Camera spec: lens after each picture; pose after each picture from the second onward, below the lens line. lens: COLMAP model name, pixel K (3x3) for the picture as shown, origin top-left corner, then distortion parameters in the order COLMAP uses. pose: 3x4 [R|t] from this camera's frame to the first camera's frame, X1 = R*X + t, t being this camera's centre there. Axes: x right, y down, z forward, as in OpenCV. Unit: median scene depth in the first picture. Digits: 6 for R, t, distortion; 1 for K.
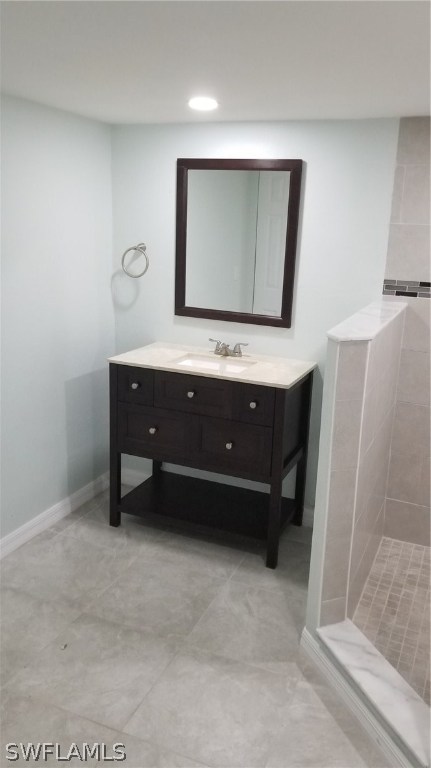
lens RADIAL K [[597.2, 0, 227.3], [0, 597.2, 366.3], [0, 0, 1]] dist [0.083012, -0.141493]
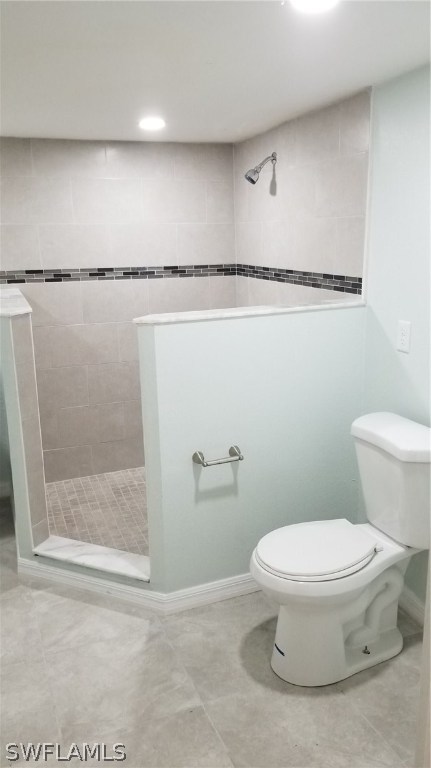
lens RADIAL K [[597.2, 0, 209.7], [0, 597.2, 371.0], [0, 0, 1]] dist [0.083012, -0.141493]
pose [[0.724177, -0.204059, 0.658732, -0.273522], [0.201511, 0.976143, 0.080855, 0.039559], [-0.659516, 0.074189, 0.748020, -0.162884]]
